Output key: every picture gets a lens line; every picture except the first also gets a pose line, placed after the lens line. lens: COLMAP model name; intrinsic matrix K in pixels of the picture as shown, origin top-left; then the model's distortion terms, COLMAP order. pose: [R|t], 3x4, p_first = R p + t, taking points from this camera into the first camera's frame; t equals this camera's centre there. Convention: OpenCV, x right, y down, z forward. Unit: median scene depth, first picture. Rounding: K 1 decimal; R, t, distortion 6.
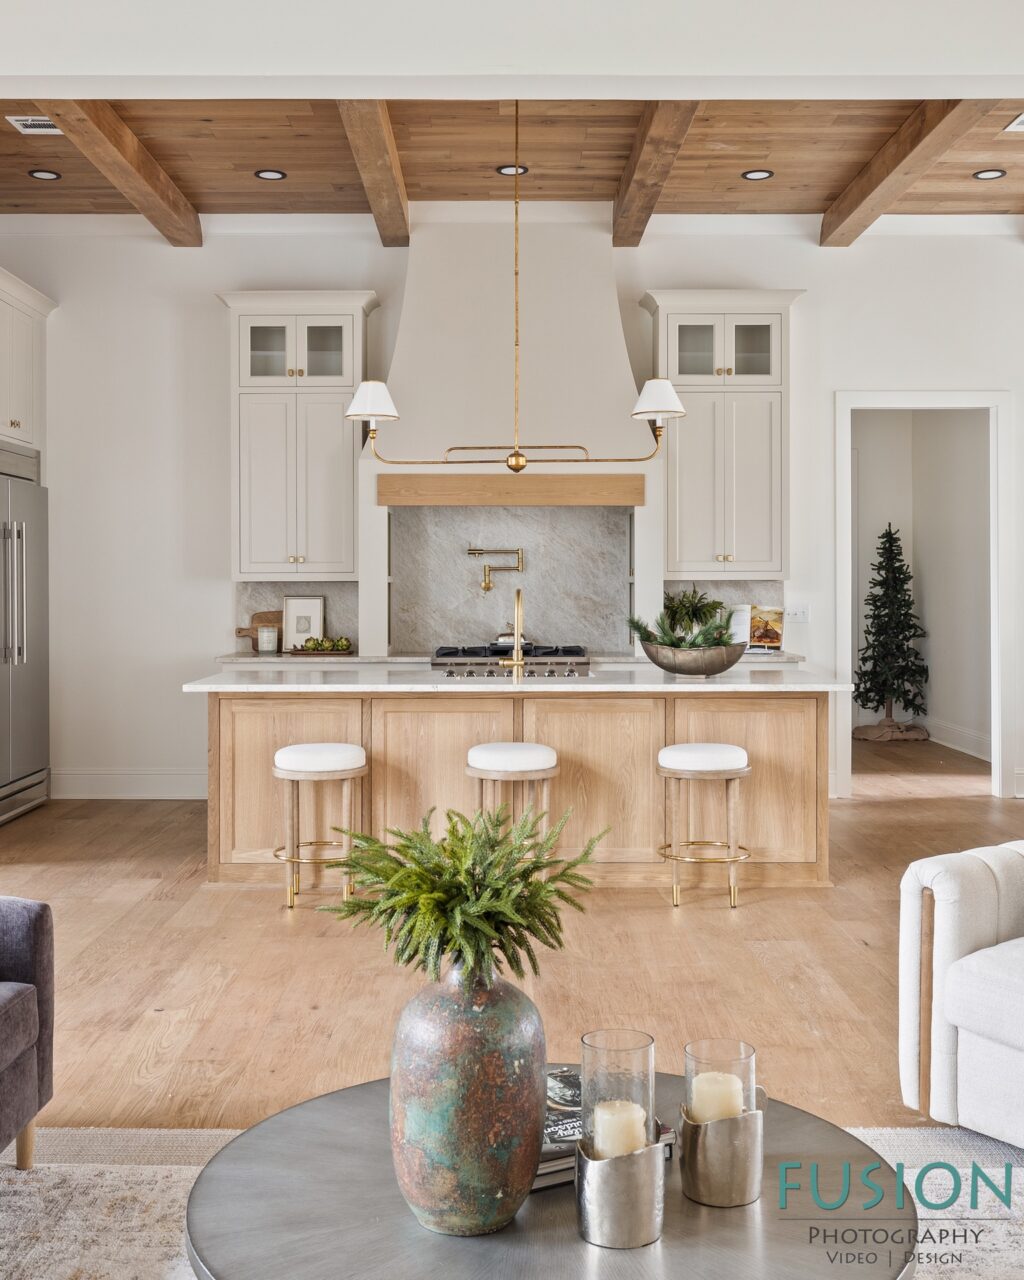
lens RADIAL K [[1393.0, 0, 510.9], [0, 1393.0, 582.9], [0, 0, 1]] dist [0.006740, -0.000017]
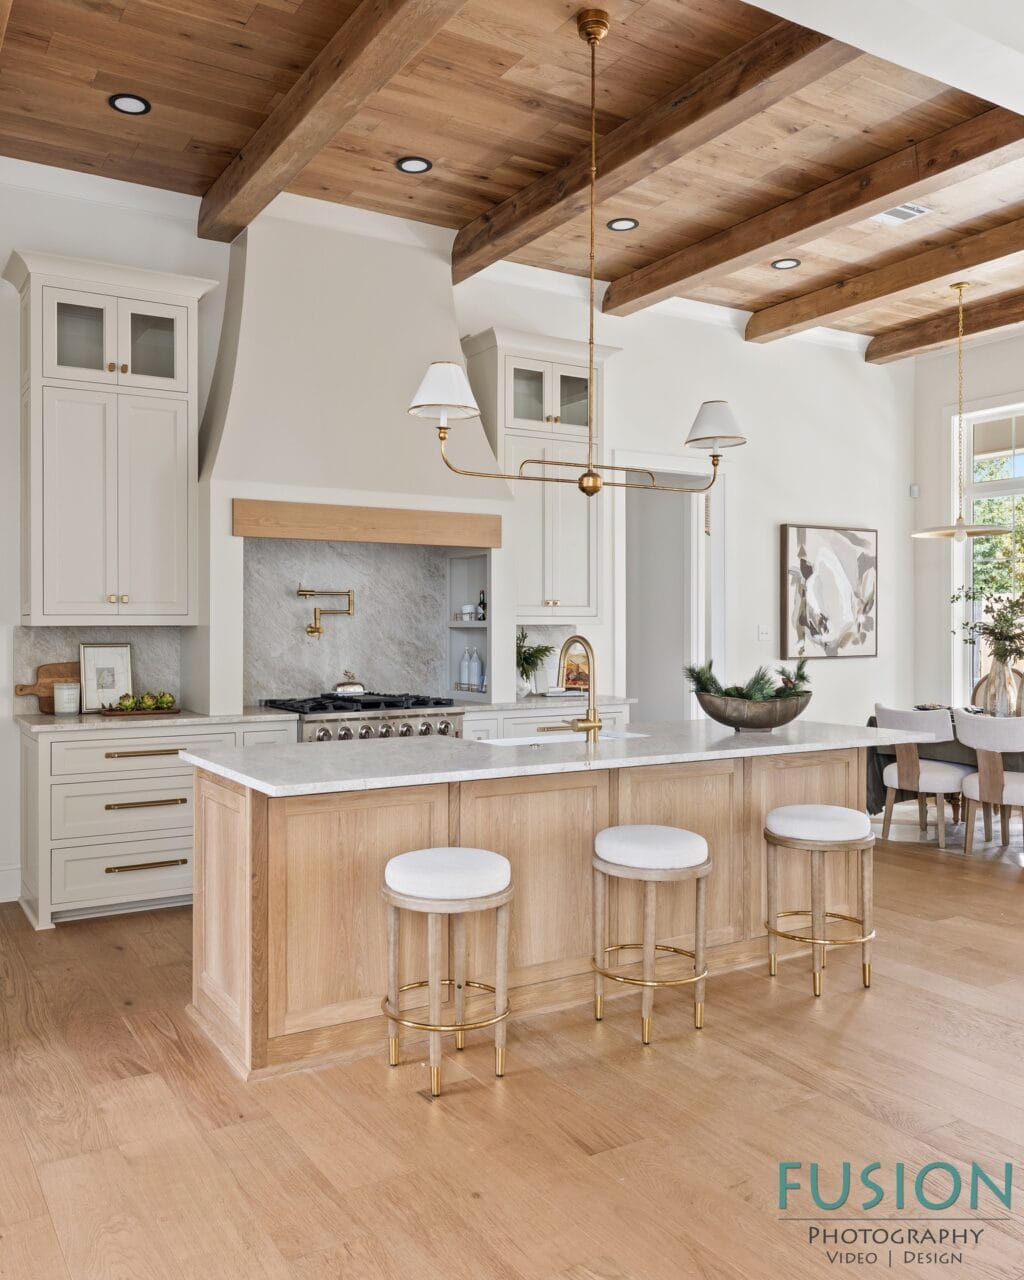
lens RADIAL K [[1042.7, 0, 464.1], [0, 1042.7, 624.4], [0, 0, 1]] dist [0.004263, 0.003682]
pose [[0.868280, 0.001185, 0.496073, -0.276617], [-0.000626, 0.999999, -0.001292, -0.001216], [-0.496074, 0.000812, 0.868280, 0.369743]]
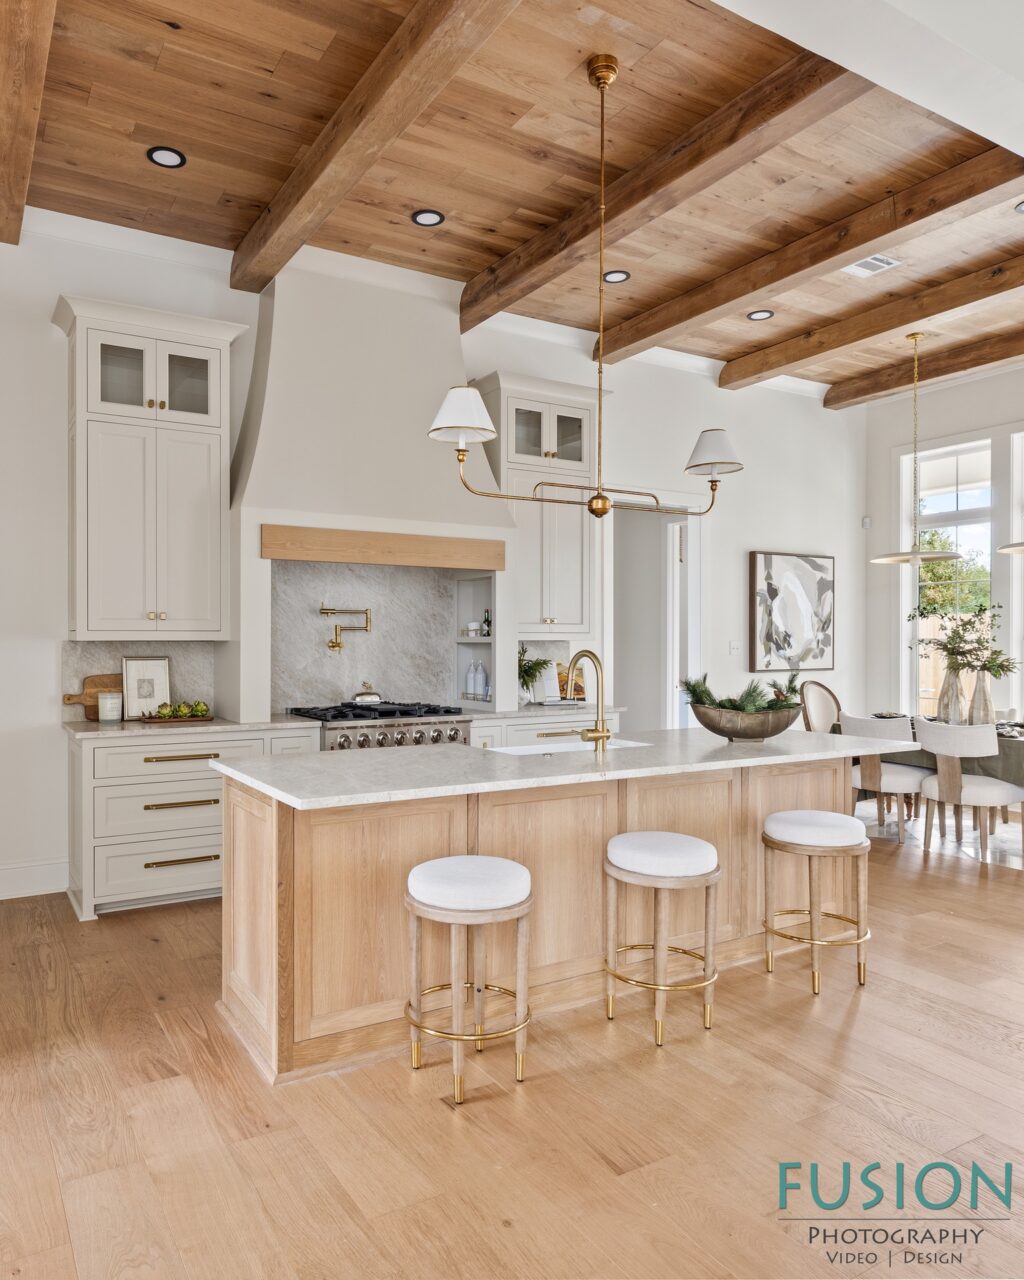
lens RADIAL K [[871.4, 0, 447.4], [0, 871.4, 644.5], [0, 0, 1]] dist [-0.001849, 0.000130]
pose [[0.873530, 0.000386, 0.486770, -0.258516], [-0.001969, 0.999994, 0.002740, -0.000524], [-0.486767, -0.003352, 0.873526, 0.422802]]
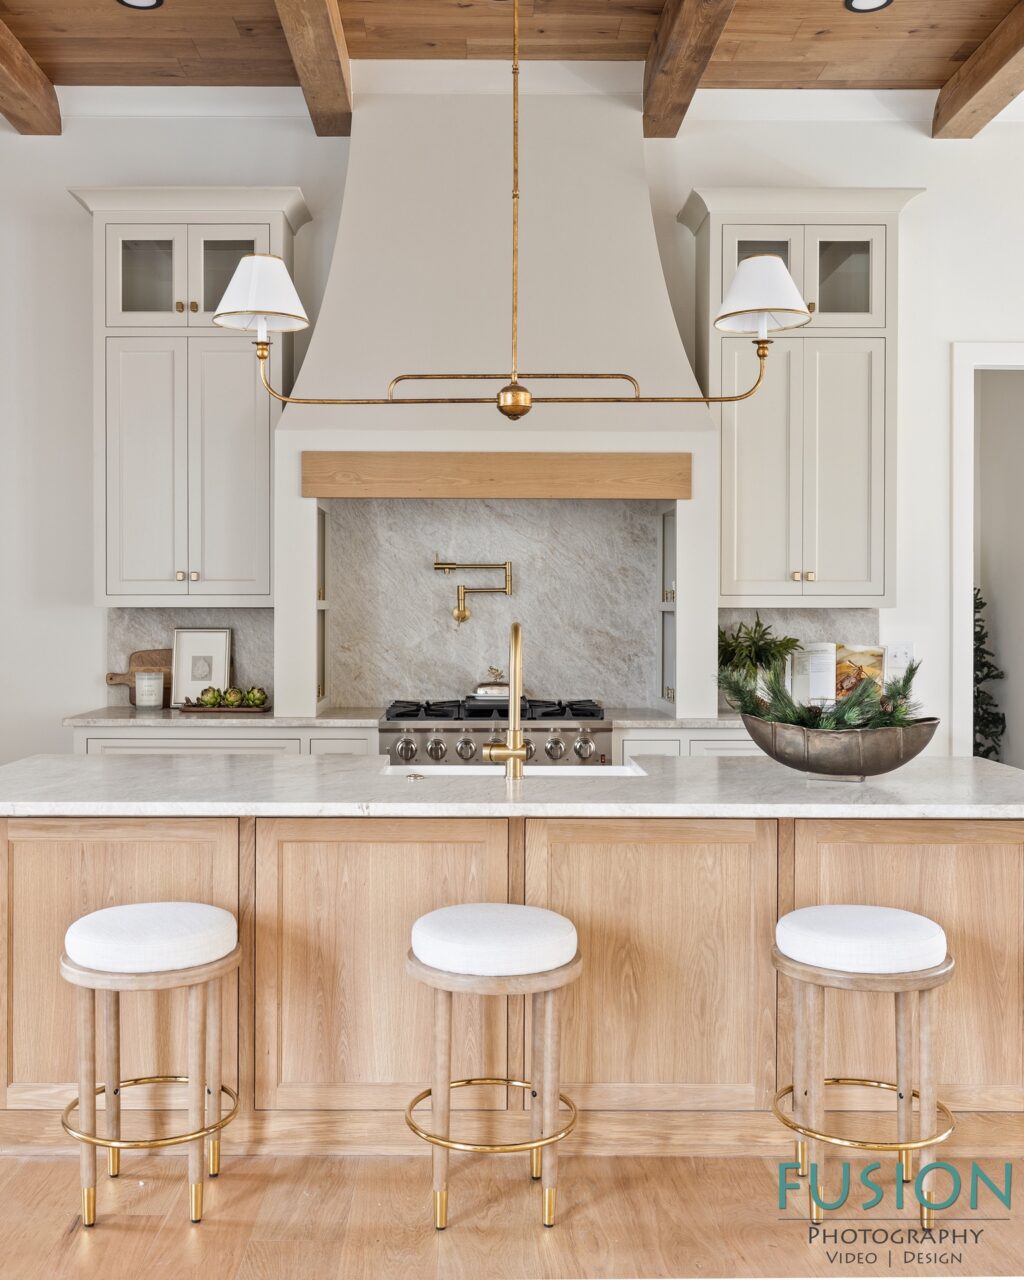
lens RADIAL K [[1300.8, 0, 479.9], [0, 1300.8, 615.0], [0, 0, 1]] dist [0.004923, -0.001031]
pose [[0.999991, 0.003643, -0.002099, -0.006384], [-0.003631, 0.999976, 0.005865, -0.001604], [0.002120, -0.005857, 0.999981, 0.346778]]
